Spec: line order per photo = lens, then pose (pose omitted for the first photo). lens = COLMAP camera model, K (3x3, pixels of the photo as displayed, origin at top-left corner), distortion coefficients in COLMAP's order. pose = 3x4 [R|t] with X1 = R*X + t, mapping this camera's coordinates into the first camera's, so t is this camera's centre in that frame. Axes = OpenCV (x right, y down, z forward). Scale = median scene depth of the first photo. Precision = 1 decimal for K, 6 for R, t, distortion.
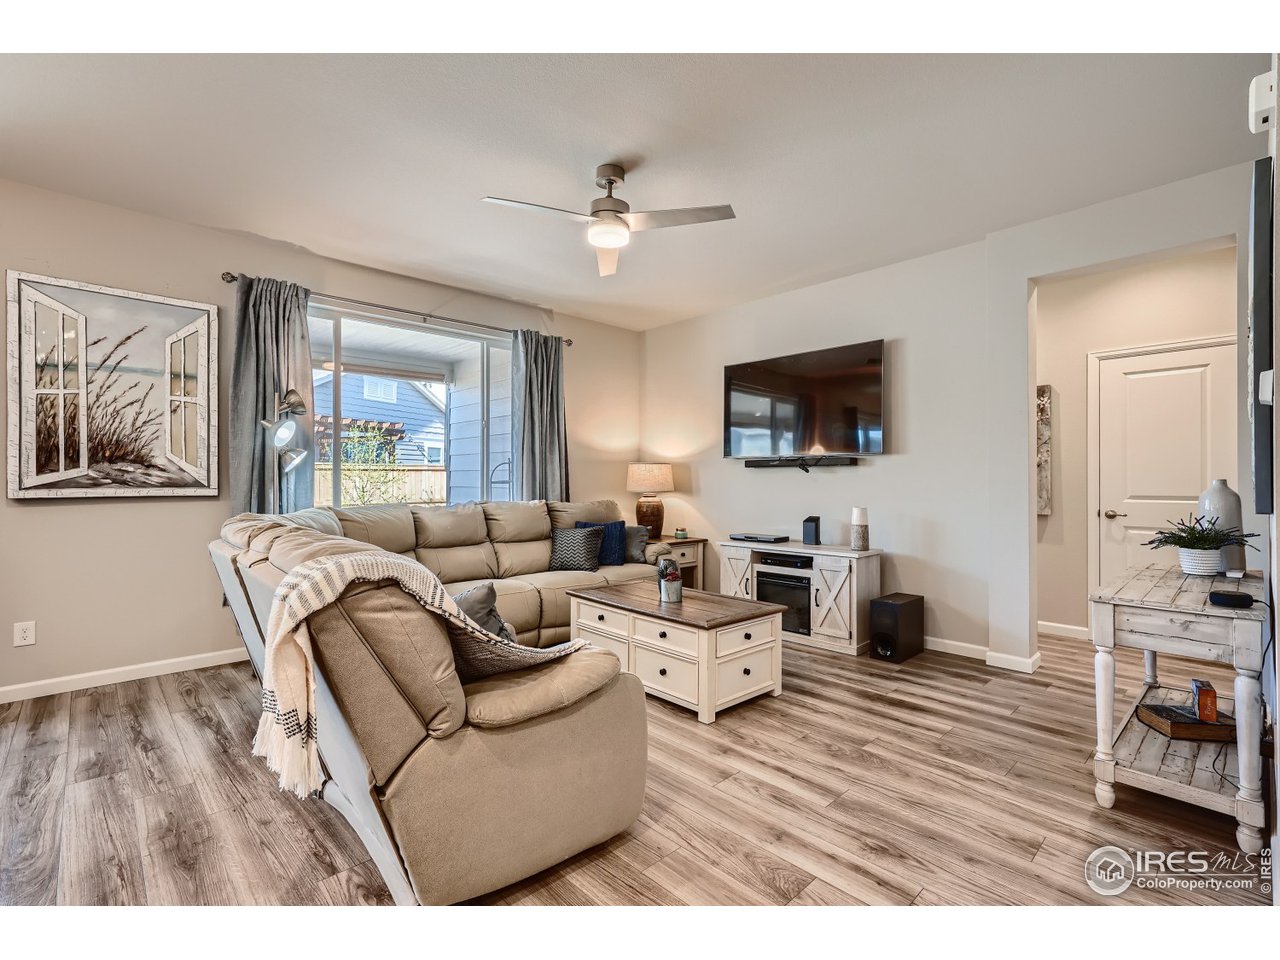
lens RADIAL K [[591.9, 0, 635.1], [0, 591.9, 478.1], [0, 0, 1]] dist [-0.025496, 0.016921]
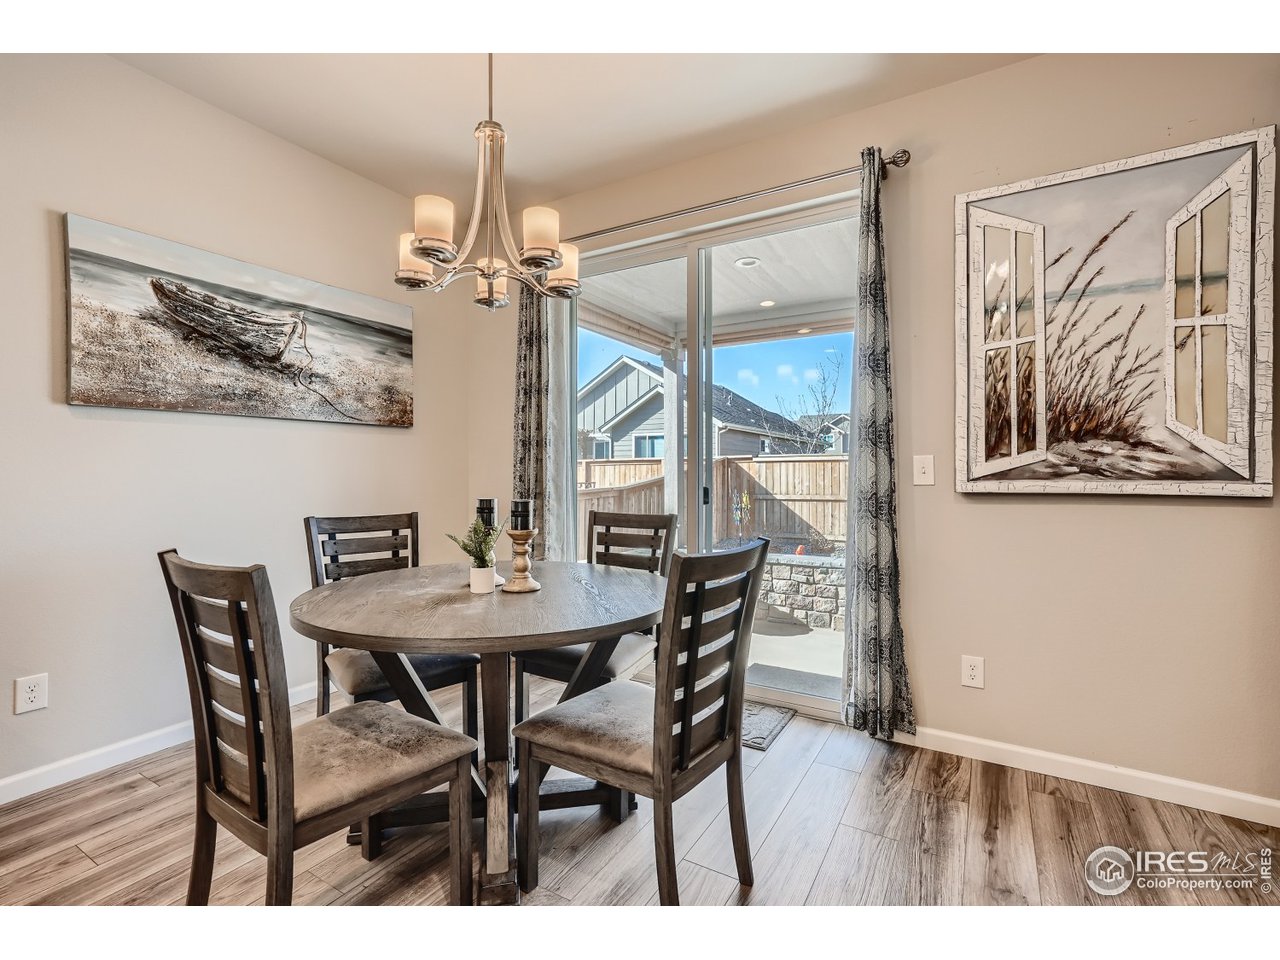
lens RADIAL K [[591.9, 0, 635.1], [0, 591.9, 478.1], [0, 0, 1]] dist [-0.025496, 0.016921]
pose [[0.266517, 0.007160, -0.963804, -0.404209], [0.004872, 0.999950, 0.008775, 0.006866], [0.963818, -0.007034, 0.266469, 0.360523]]
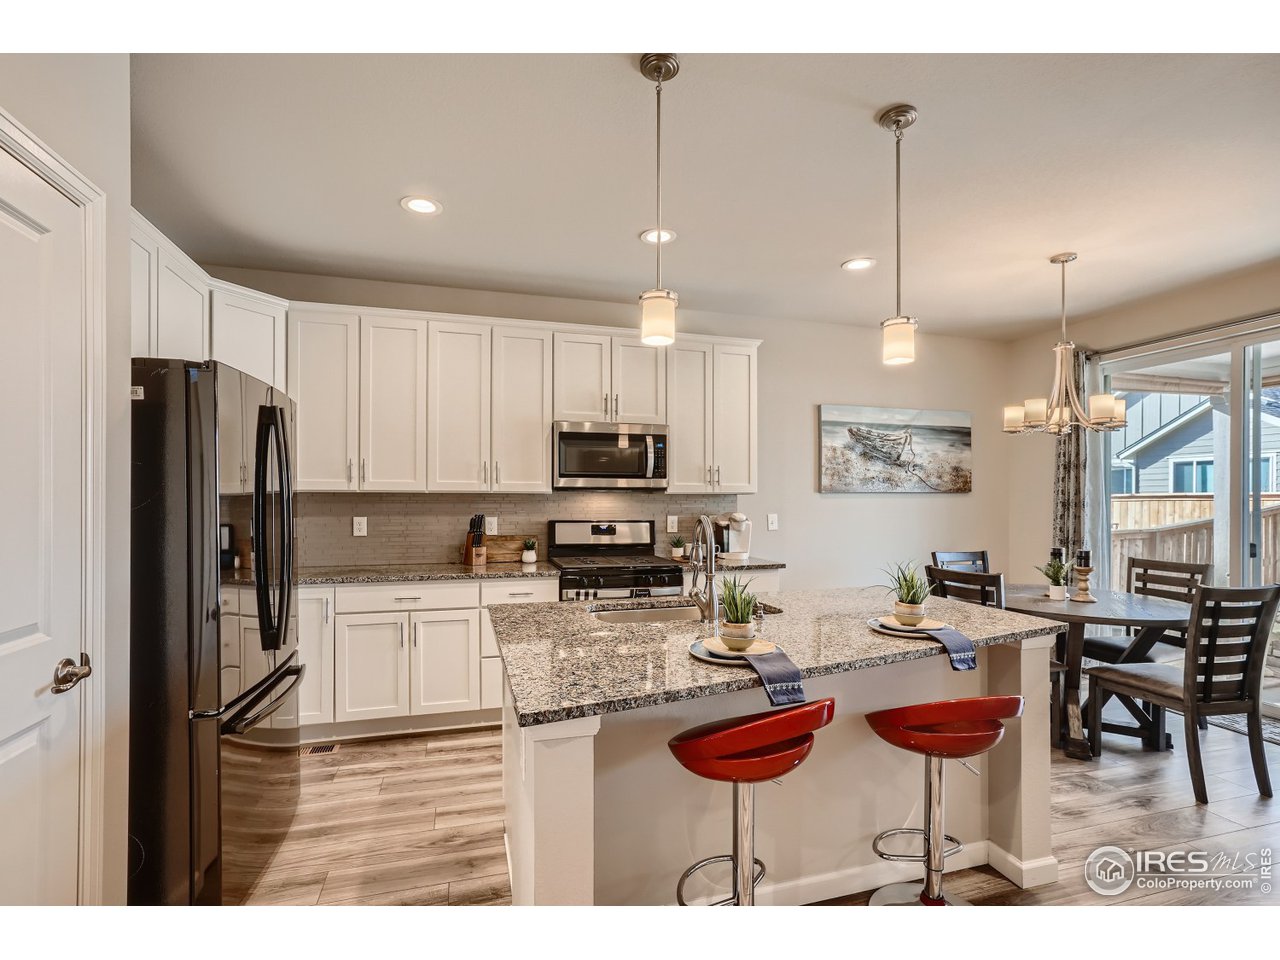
lens RADIAL K [[594.4, 0, 633.7], [0, 594.4, 498.2], [0, 0, 1]] dist [-0.027458, 0.018031]
pose [[-0.456151, -0.005049, -0.889888, 0.265879], [0.001355, 0.999979, -0.006368, -0.050793], [0.889901, -0.004110, -0.456134, 0.179896]]
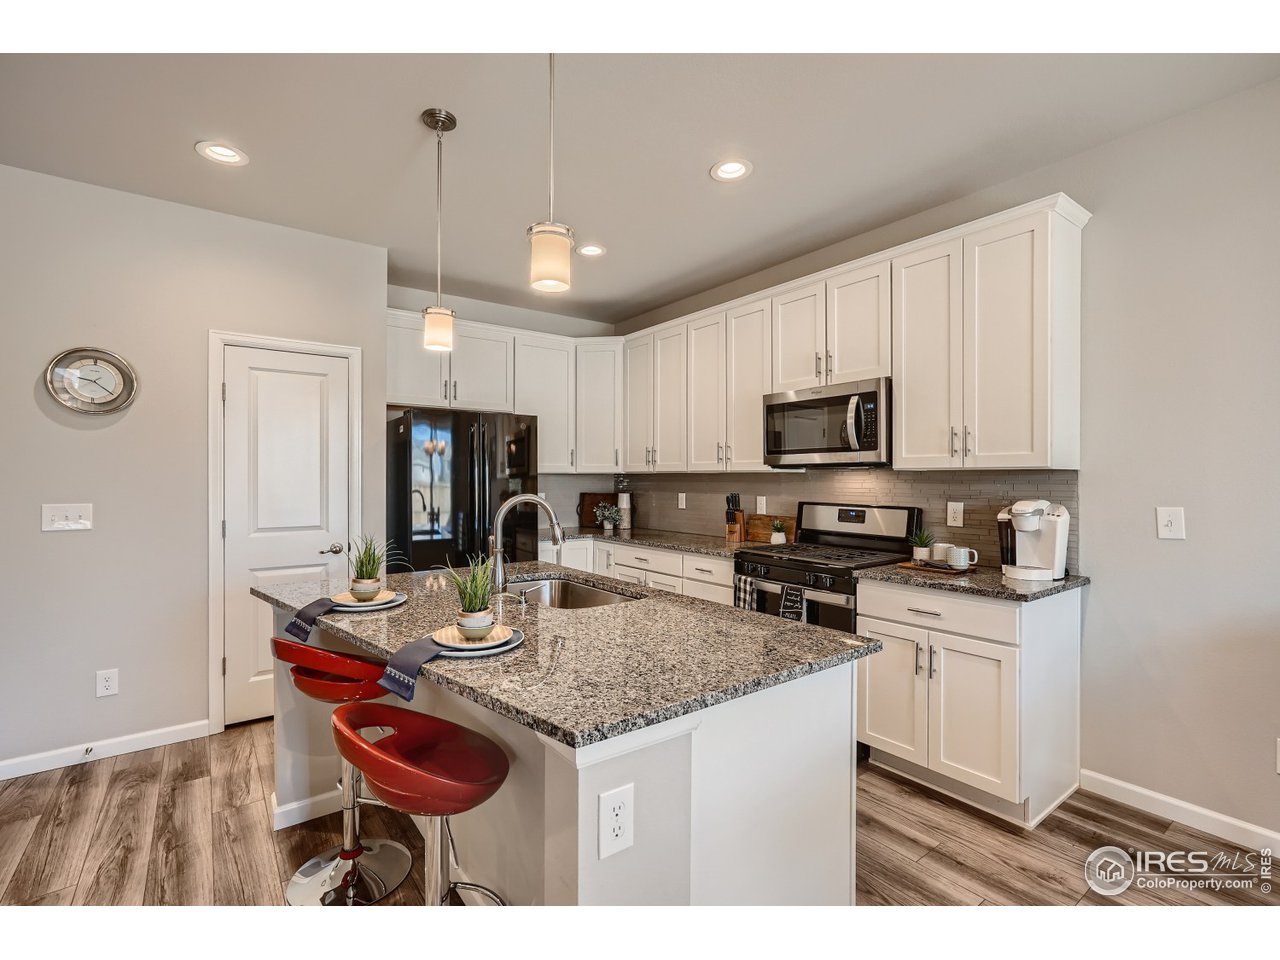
lens RADIAL K [[594.7, 0, 633.6], [0, 594.7, 493.5], [0, 0, 1]] dist [-0.023854, 0.017370]
pose [[-0.992031, -0.000271, 0.125997, -0.576579], [0.003072, 0.999648, 0.026338, -0.058237], [-0.125960, 0.026515, -0.991681, 0.605558]]
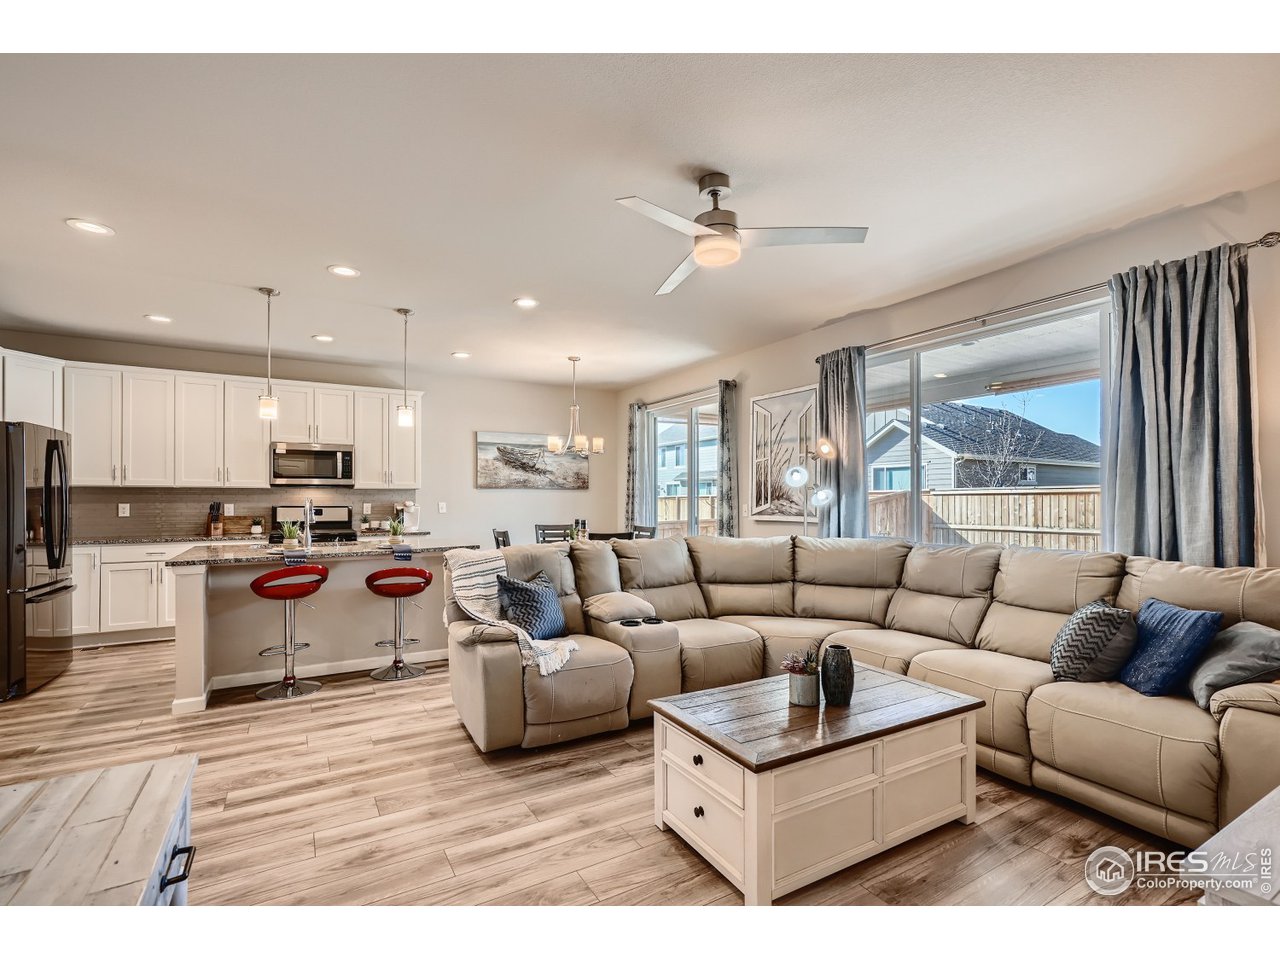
lens RADIAL K [[594.7, 0, 633.6], [0, 594.7, 493.5], [0, 0, 1]] dist [-0.023854, 0.017370]
pose [[-0.230280, -0.010904, -0.973063, 0.796392], [0.003600, 0.999921, -0.012057, -0.025889], [0.973118, -0.006280, -0.230223, 0.994644]]
